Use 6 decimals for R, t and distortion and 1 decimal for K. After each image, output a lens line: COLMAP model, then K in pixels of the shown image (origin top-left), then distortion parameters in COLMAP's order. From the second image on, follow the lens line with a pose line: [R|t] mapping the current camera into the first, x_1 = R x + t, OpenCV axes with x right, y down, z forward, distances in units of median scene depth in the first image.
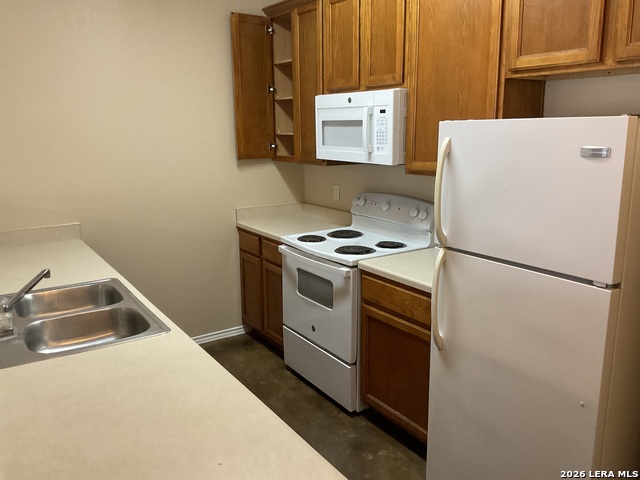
lens RADIAL K [[537.2, 0, 321.0], [0, 537.2, 241.2], [0, 0, 1]] dist [-0.003290, -0.008154]
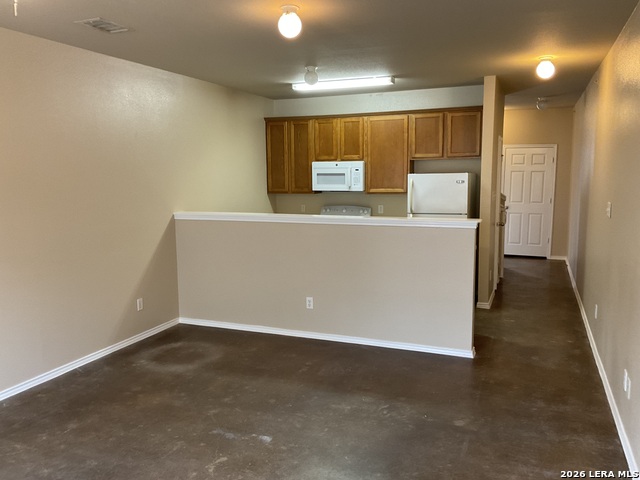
lens RADIAL K [[537.2, 0, 320.3], [0, 537.2, 240.1], [0, 0, 1]] dist [-0.003290, -0.008154]
pose [[0.818941, -0.067274, 0.569921, -1.427718], [0.121171, 0.990986, -0.057139, 0.200817], [-0.560940, 0.115852, 0.819710, -0.899175]]
